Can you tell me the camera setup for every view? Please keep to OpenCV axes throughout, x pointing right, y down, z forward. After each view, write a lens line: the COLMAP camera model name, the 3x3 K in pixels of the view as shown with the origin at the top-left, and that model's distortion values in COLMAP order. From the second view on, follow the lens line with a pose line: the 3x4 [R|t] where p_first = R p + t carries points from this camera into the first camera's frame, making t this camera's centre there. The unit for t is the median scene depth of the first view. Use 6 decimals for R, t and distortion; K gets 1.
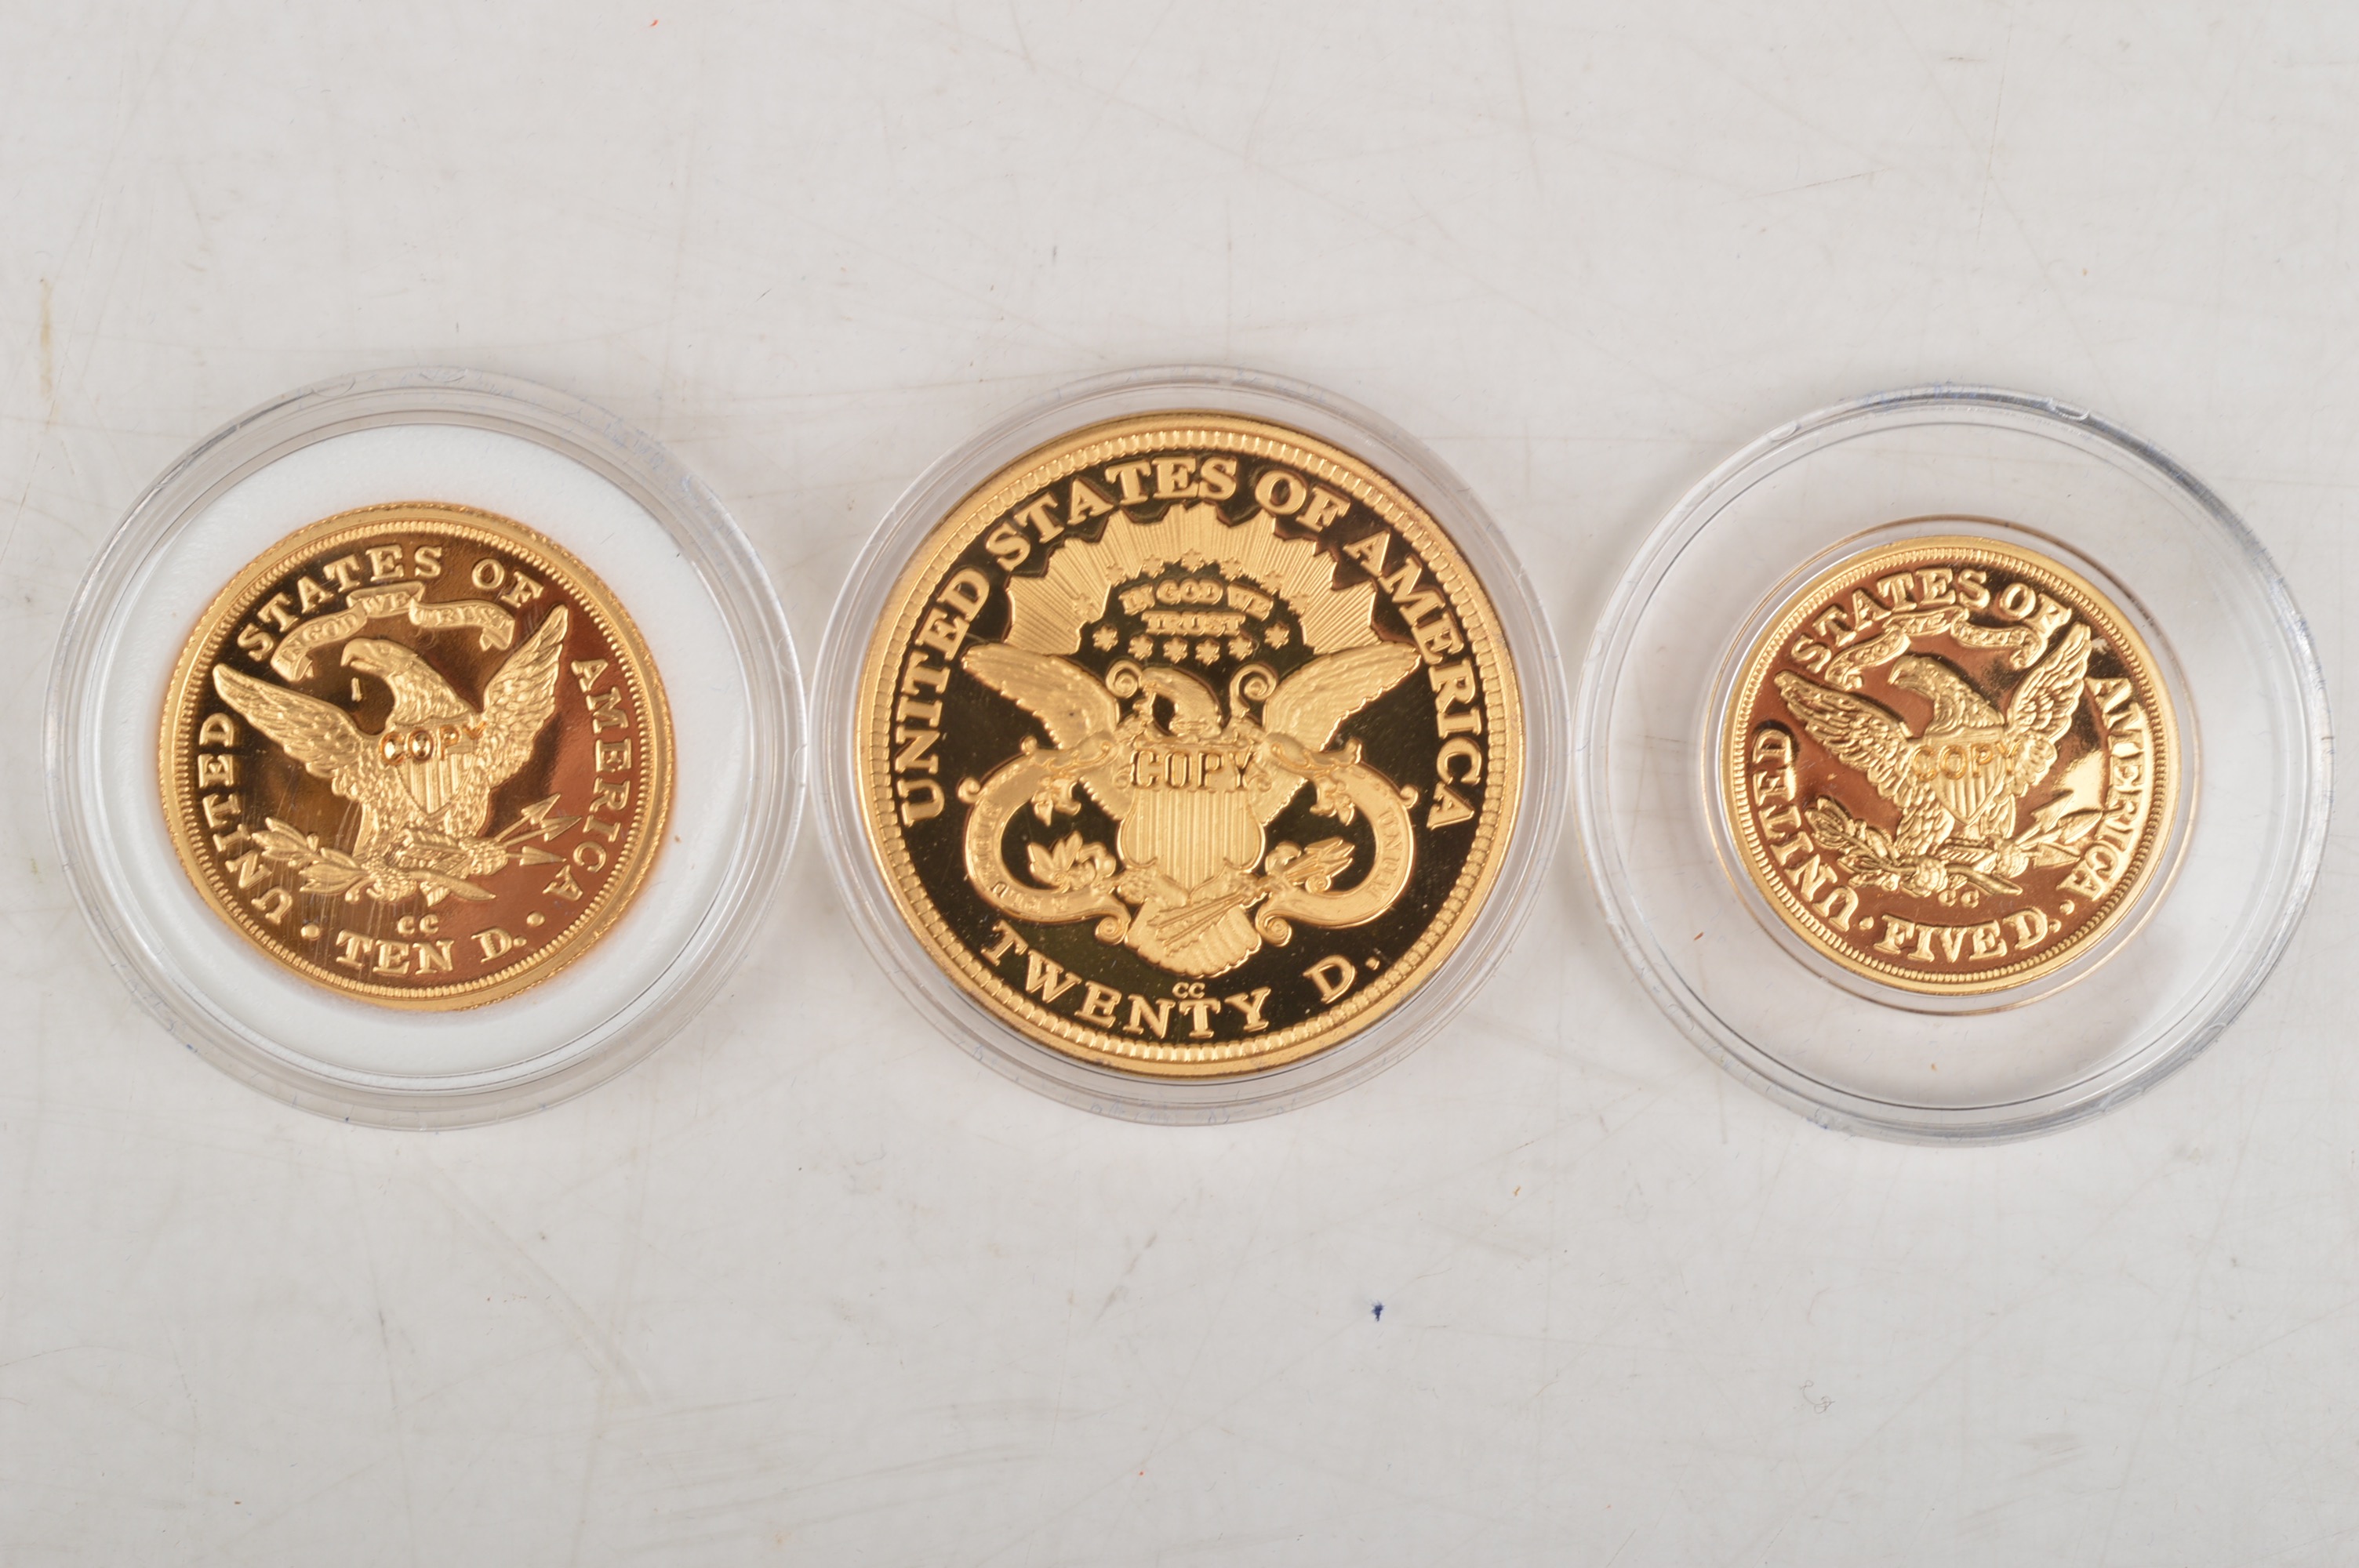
lens RADIAL K [[6270.5, 0, 1181.1], [0, 6270.5, 777.8], [0, 0, 1]] dist [-0.214263, 0.000000]
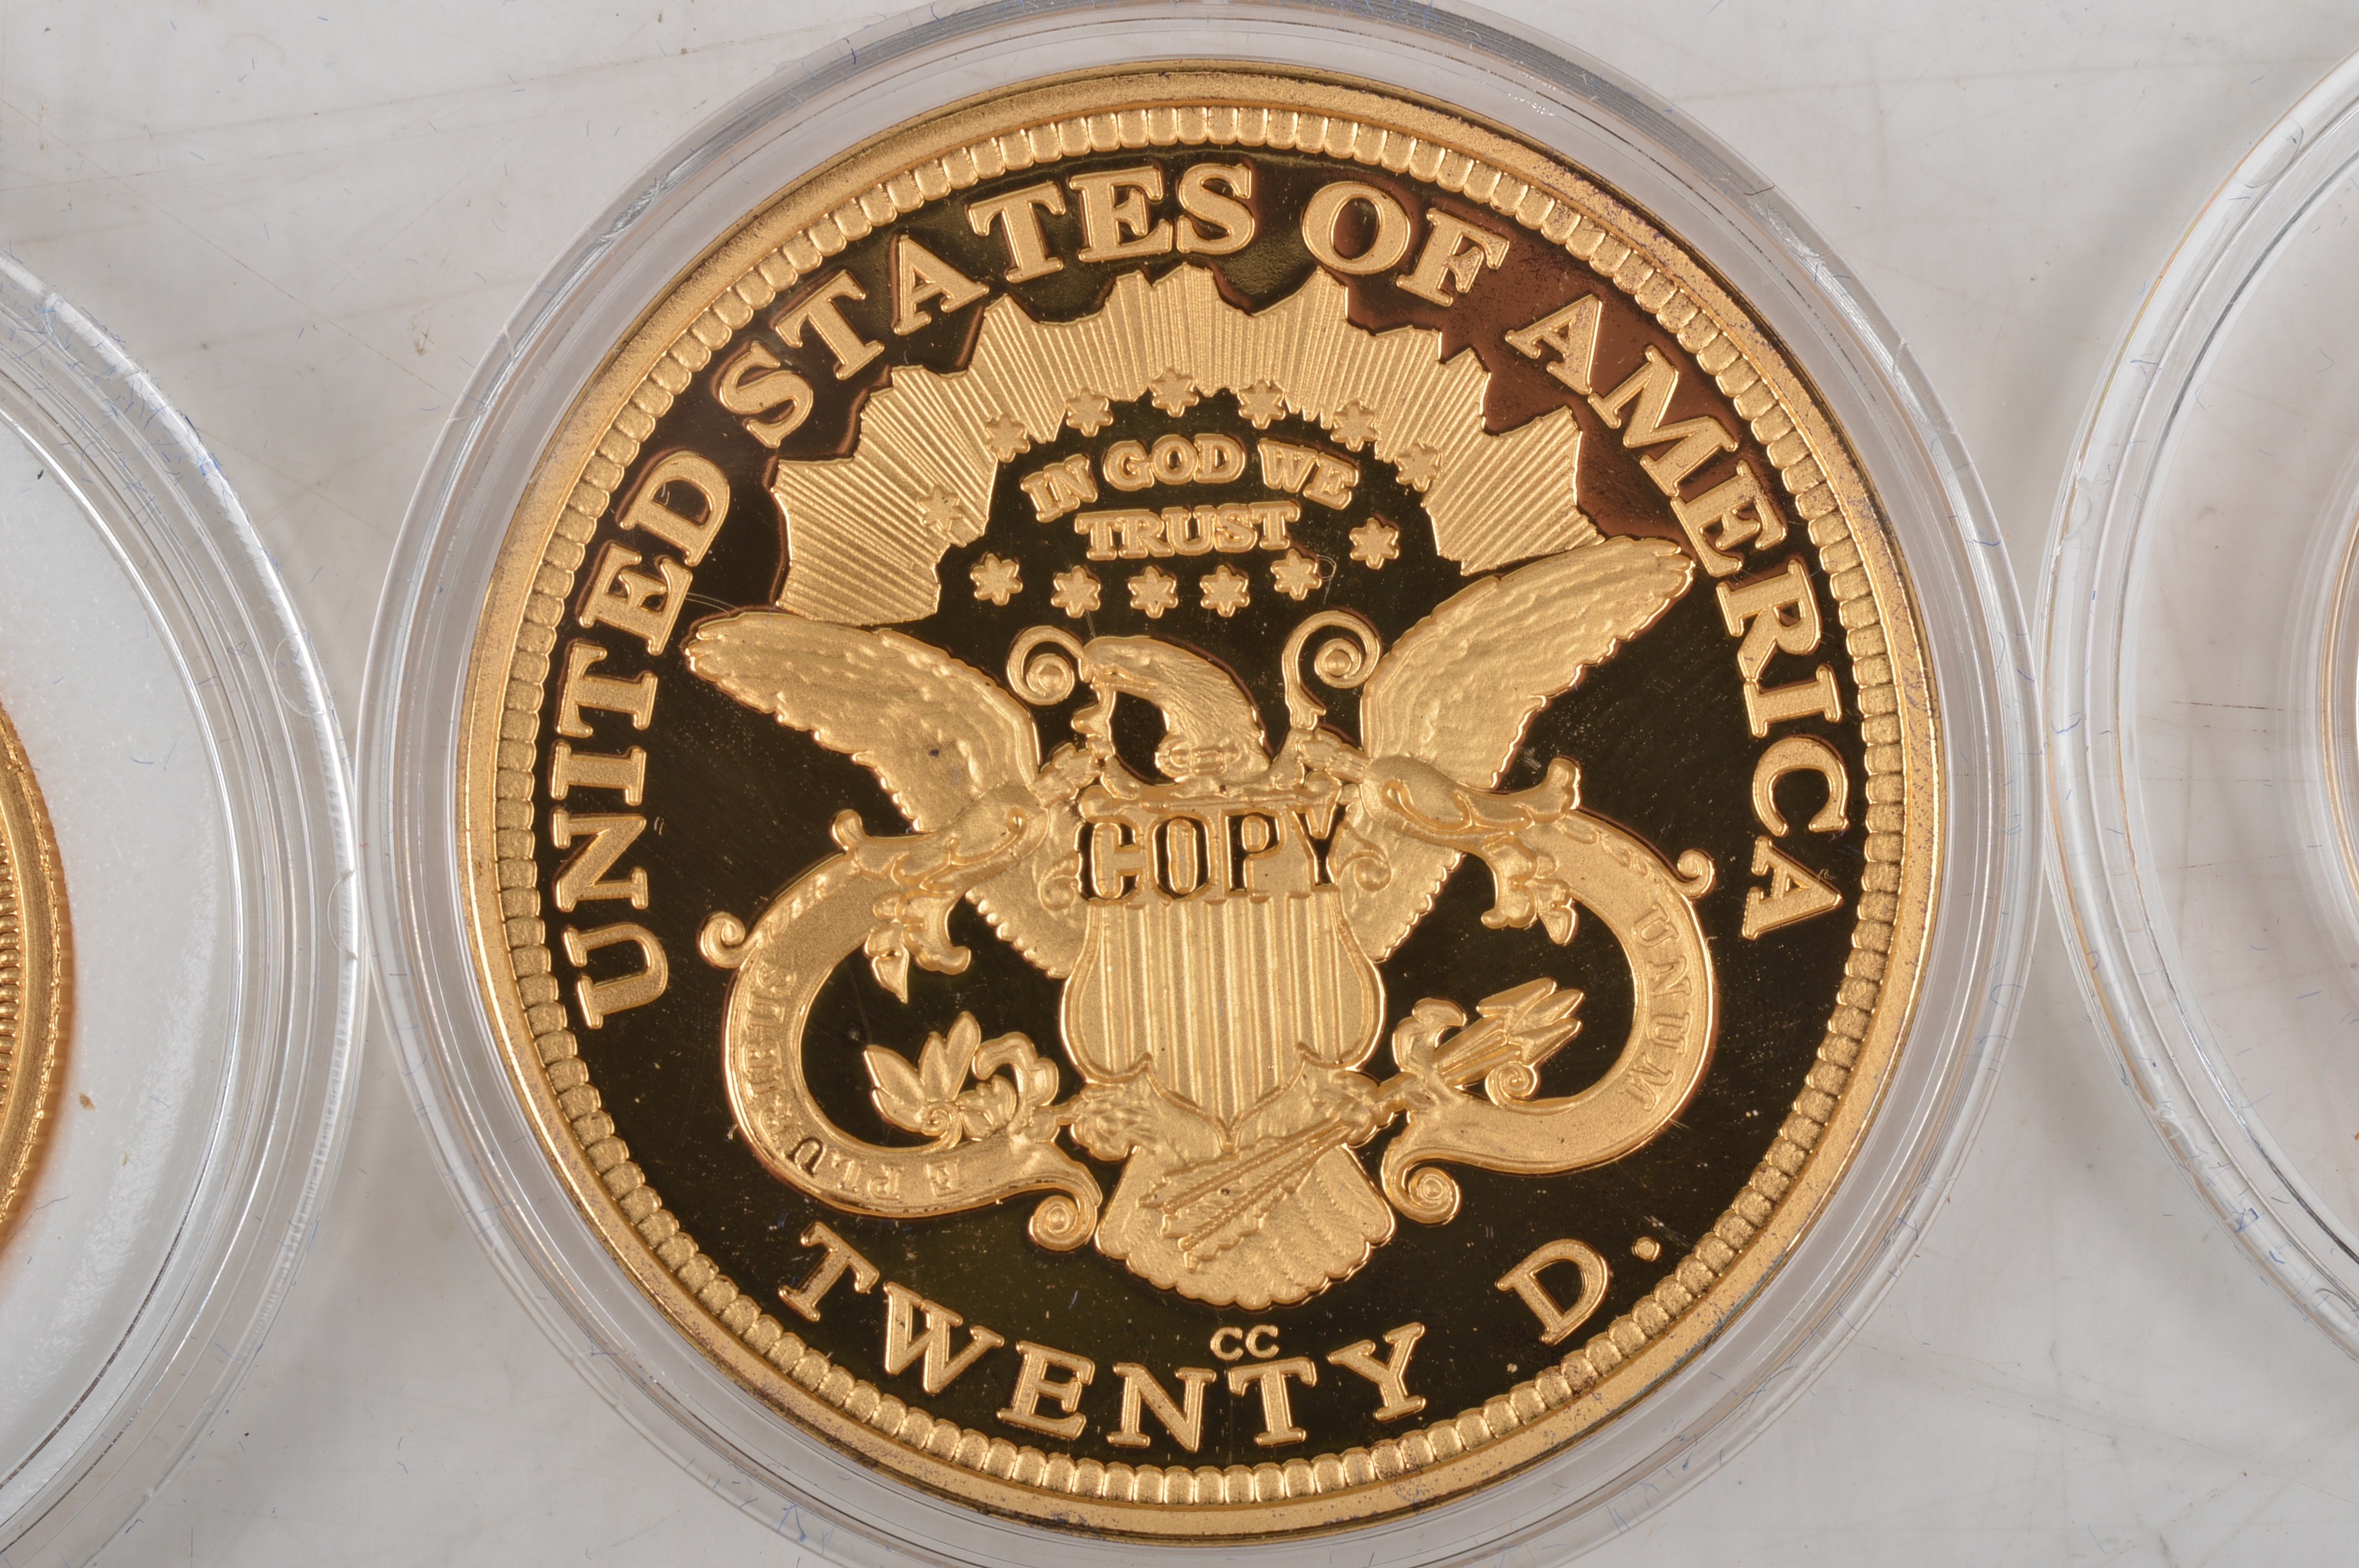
lens RADIAL K [[6358.2, 0, 1178.7], [0, 6358.2, 786.7], [0, 0, 1]] dist [-0.073662, 0.000000]
pose [[0.996446, -0.083122, -0.013622, 0.006034], [0.082647, 0.996053, -0.032360, 0.008540], [0.016259, 0.031120, 0.999383, 0.542744]]
